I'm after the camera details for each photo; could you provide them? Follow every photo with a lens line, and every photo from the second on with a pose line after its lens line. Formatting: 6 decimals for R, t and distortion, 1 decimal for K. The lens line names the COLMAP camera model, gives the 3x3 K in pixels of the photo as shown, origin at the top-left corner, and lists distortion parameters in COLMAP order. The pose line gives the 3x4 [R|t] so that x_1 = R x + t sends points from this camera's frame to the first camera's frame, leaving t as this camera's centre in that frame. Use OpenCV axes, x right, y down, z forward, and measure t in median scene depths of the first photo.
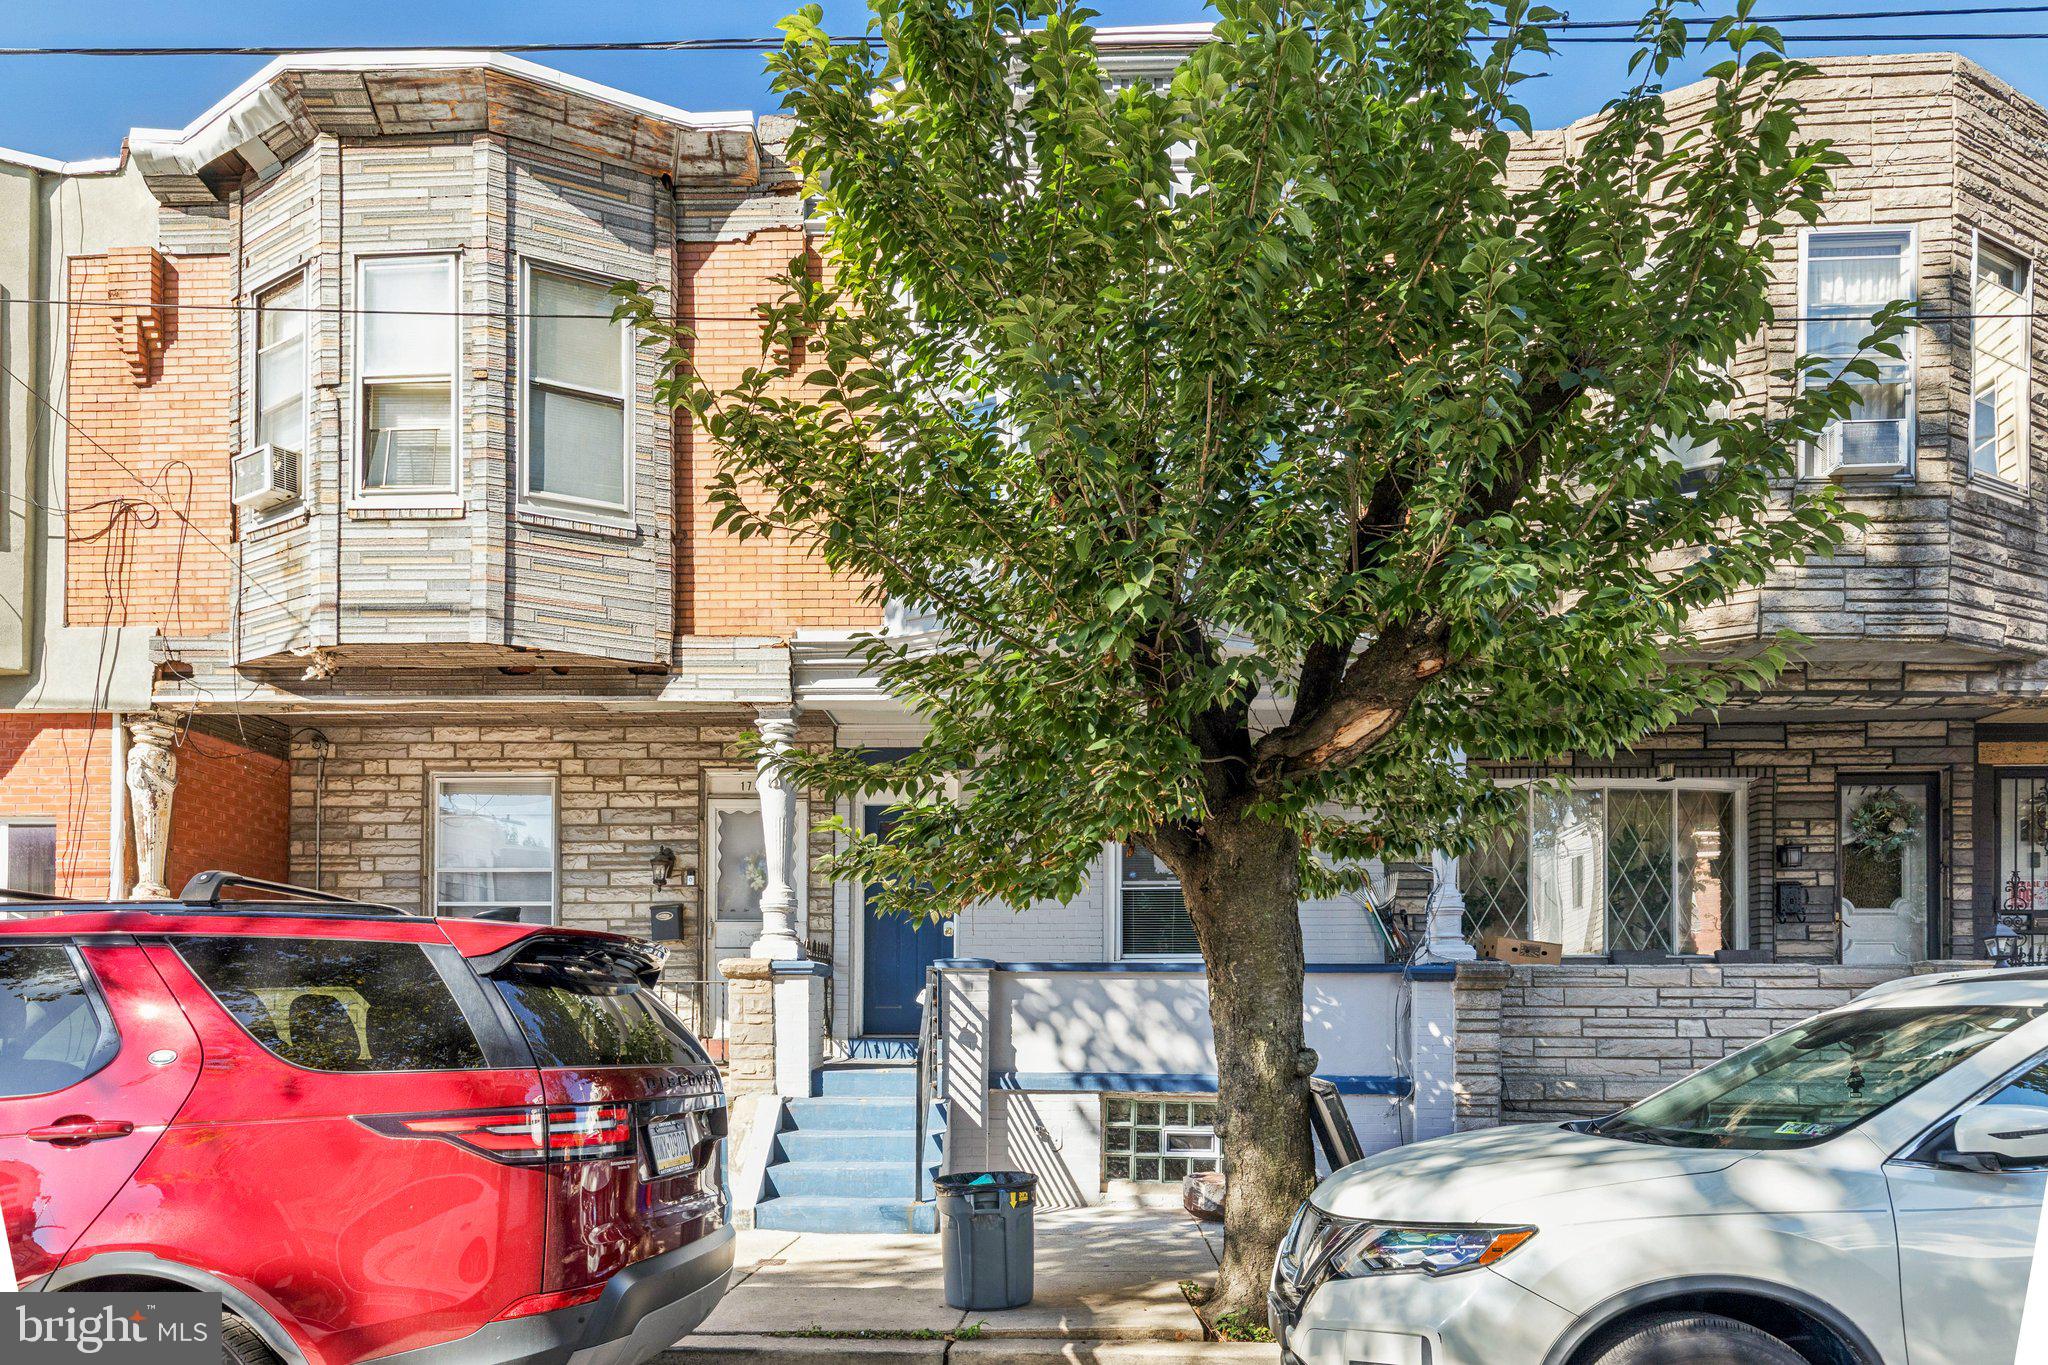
lens RADIAL K [[1292.7, 0, 1030.1], [0, 1292.7, 776.0], [0, 0, 1]] dist [-0.002271, -0.003651]
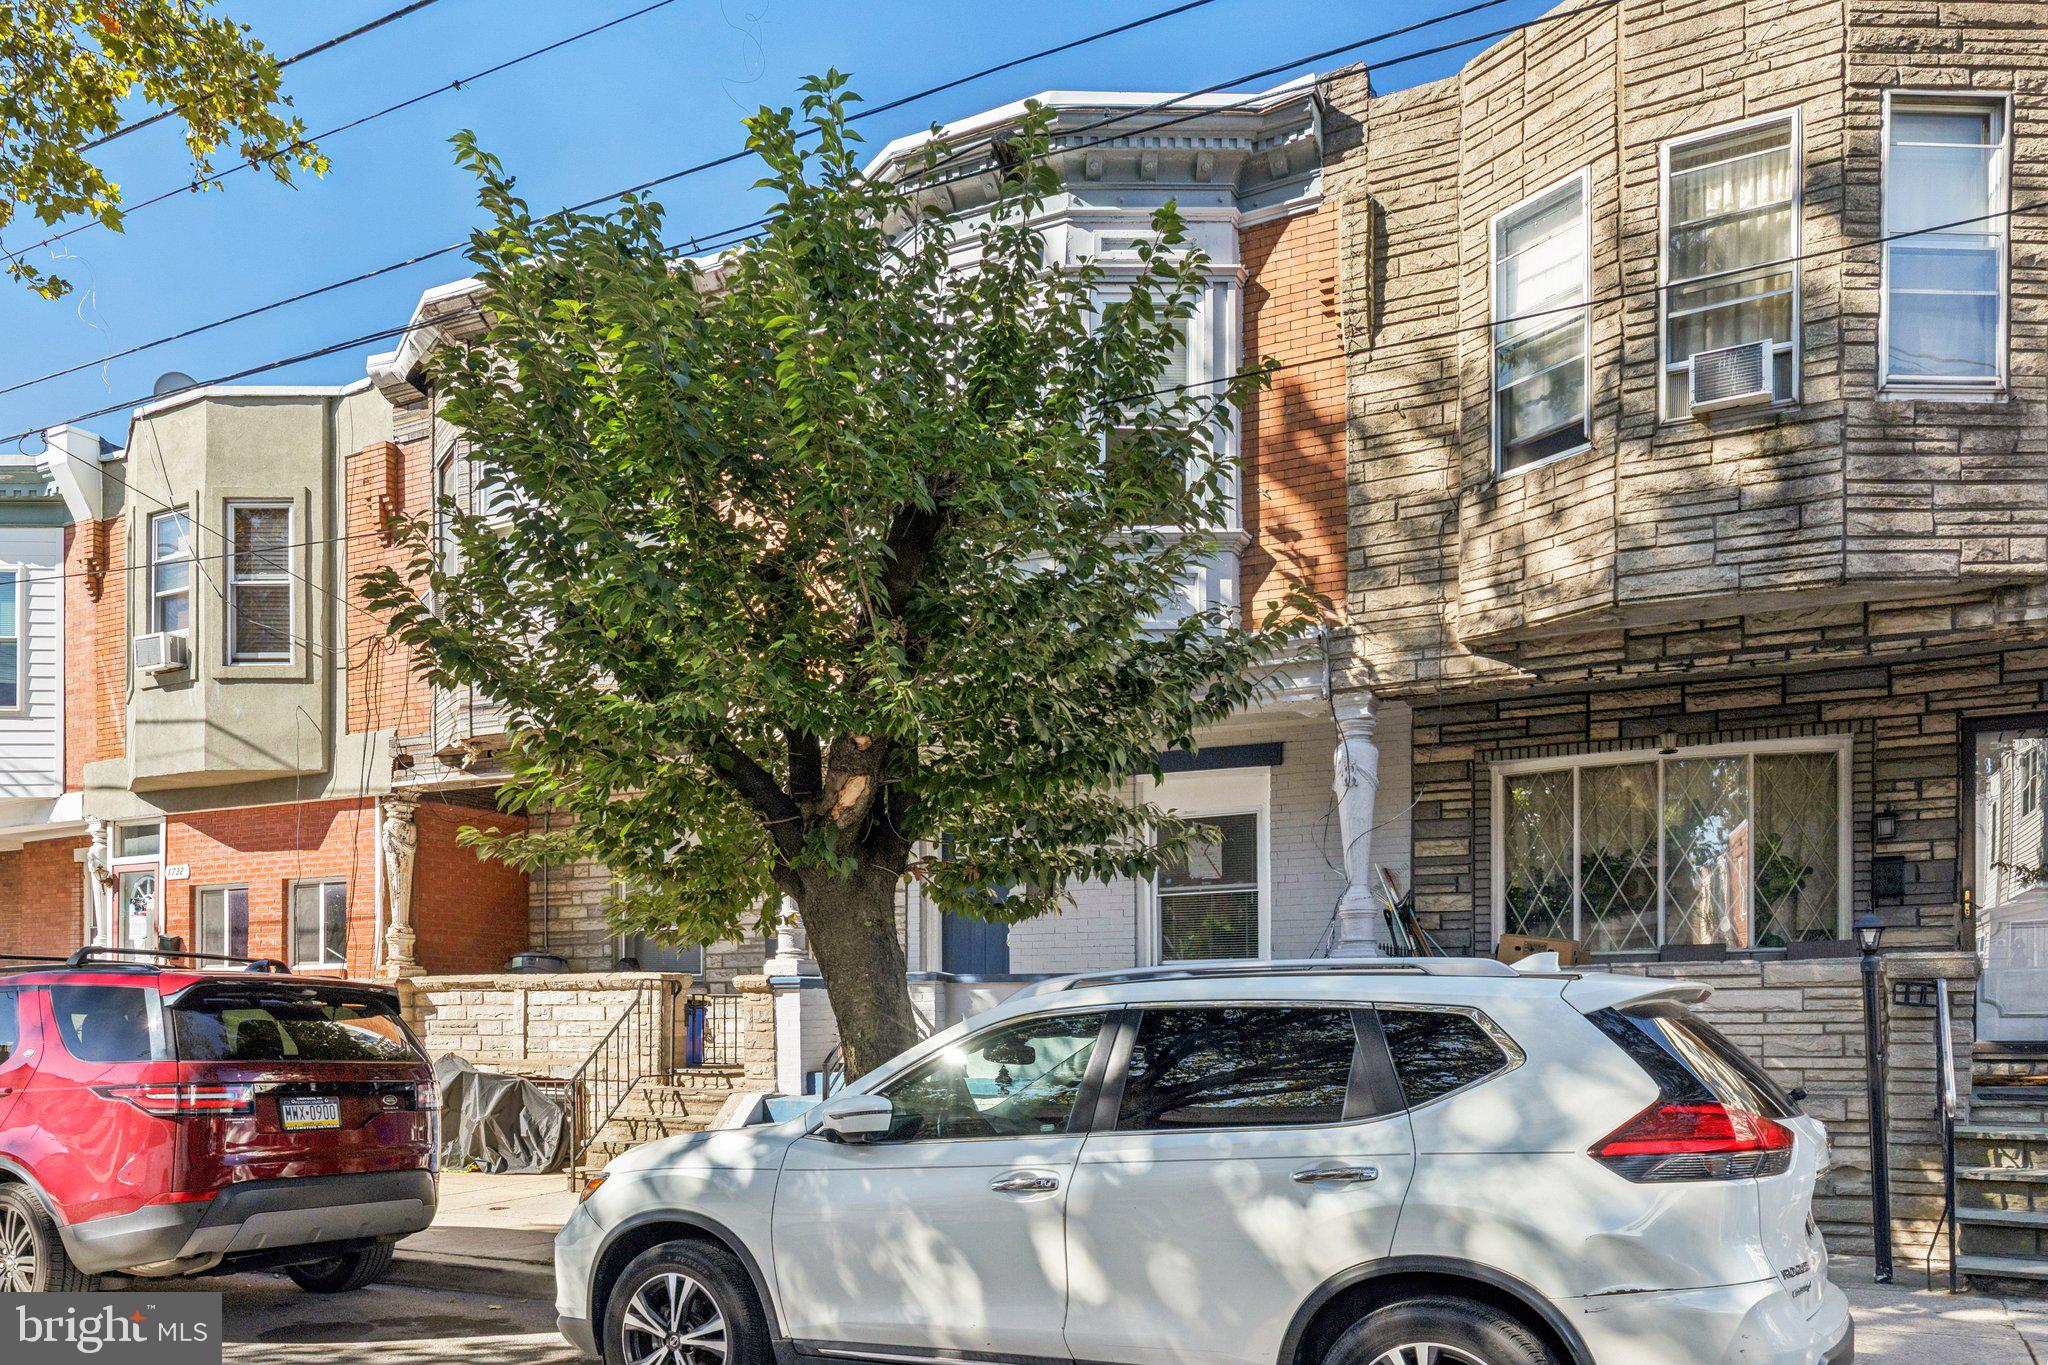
lens RADIAL K [[1500.8, 0, 1024.6], [0, 1500.8, 686.0], [0, 0, 1]] dist [-0.011672, -0.000622]
pose [[0.903464, -0.096839, -0.417583, 0.558618], [0.082886, 0.995229, -0.051469, -0.027298], [0.420575, 0.011889, 0.907180, -0.124179]]
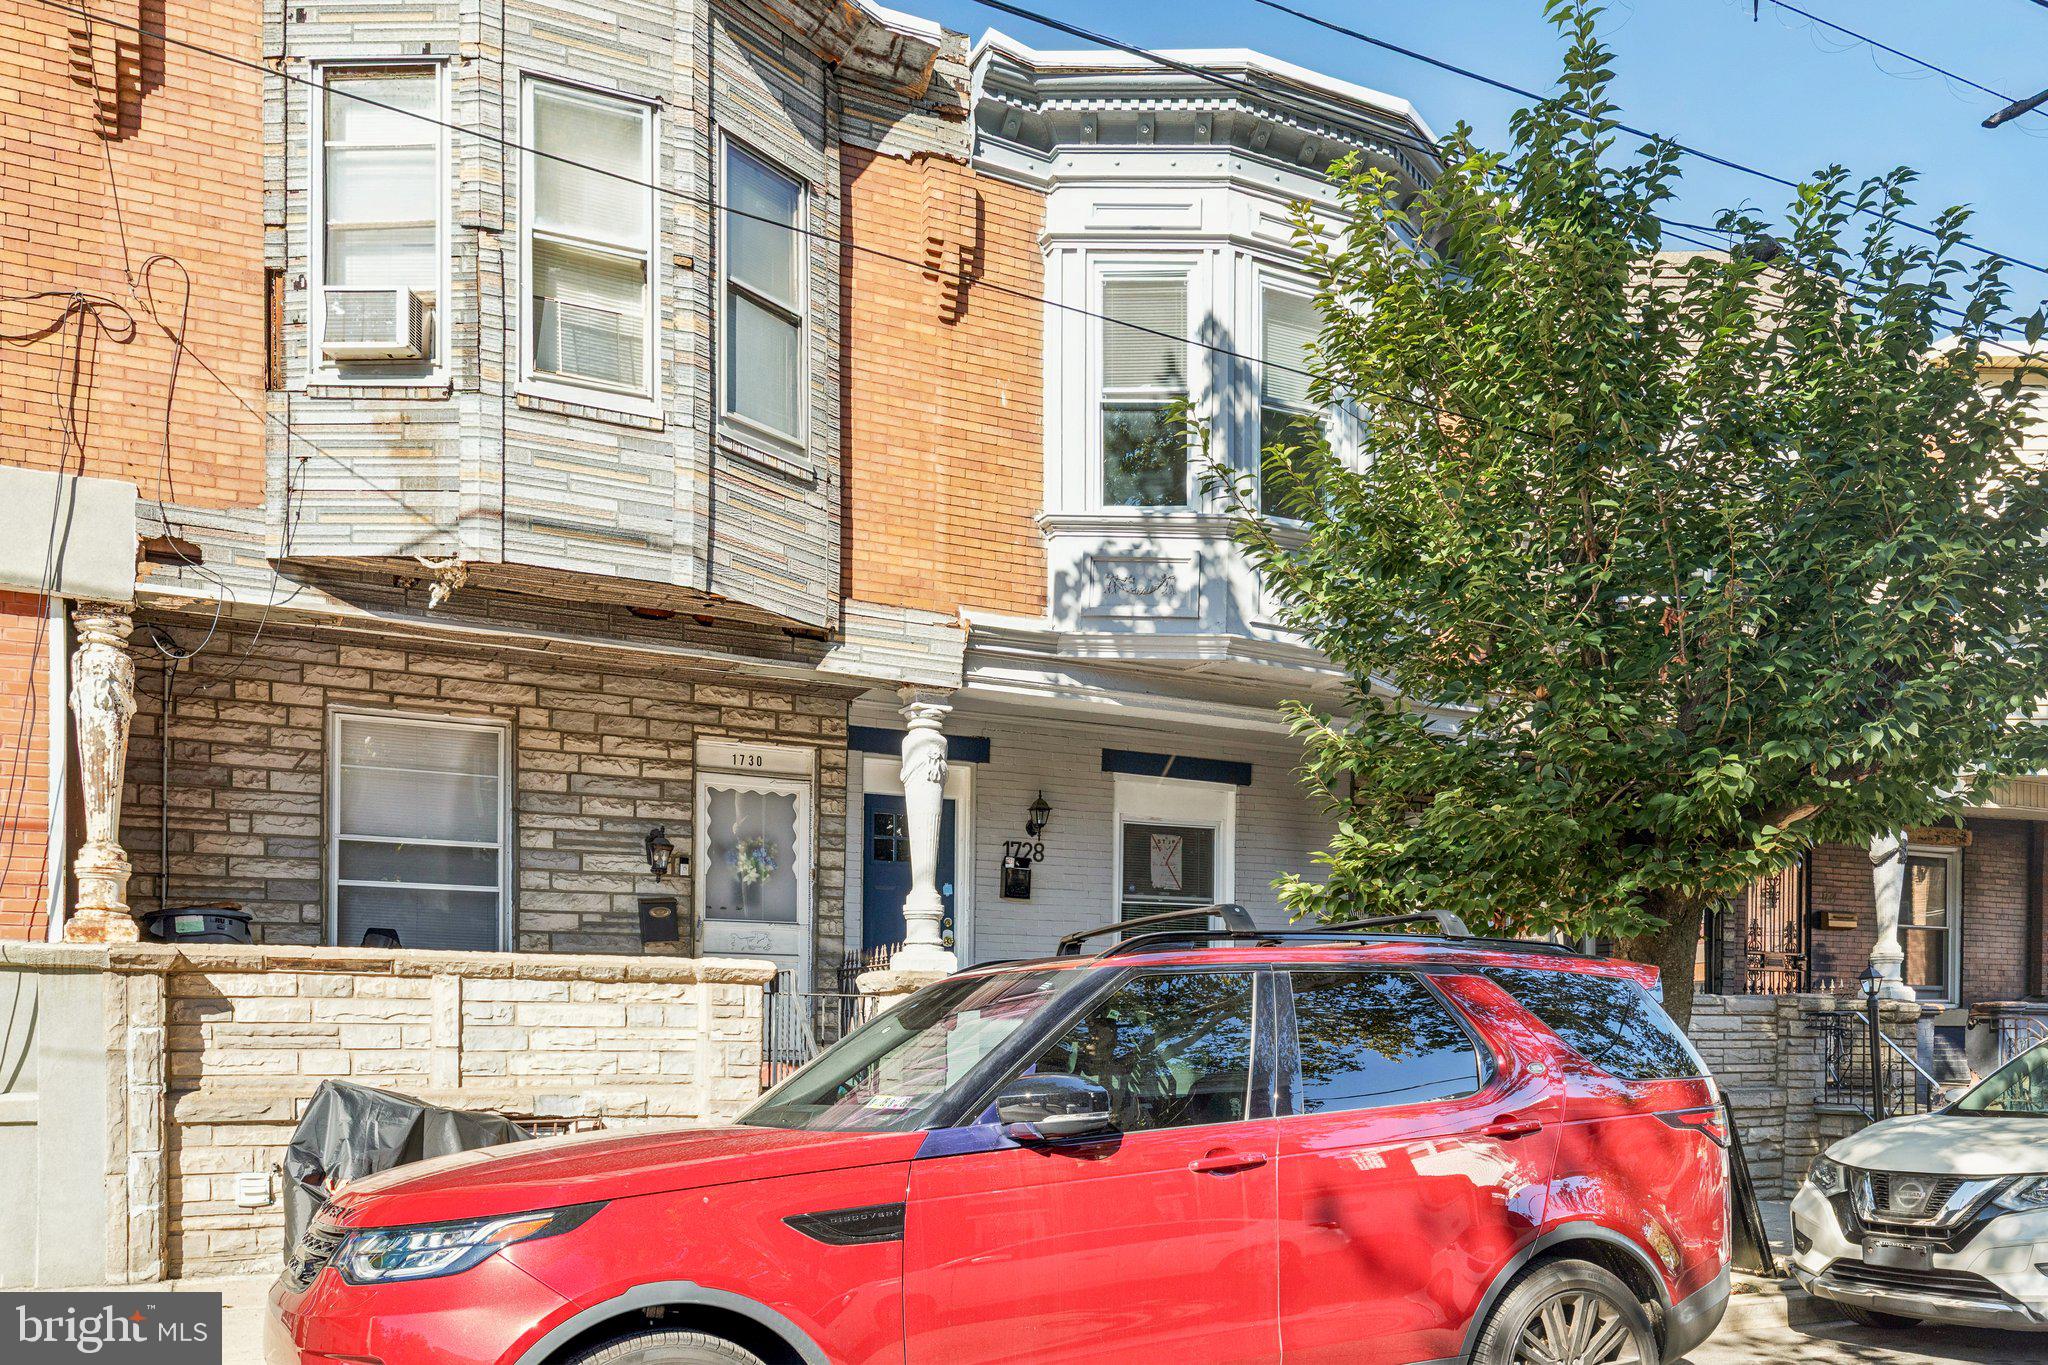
lens RADIAL K [[1712.7, 0, 1024.0], [0, 1712.7, 682.5], [0, 0, 1]] dist [-0.008189, -0.002301]
pose [[0.863990, 0.105681, 0.492293, -0.714203], [-0.095343, 0.994375, -0.046132, -0.009939], [-0.494399, -0.007079, 0.869206, -0.068170]]
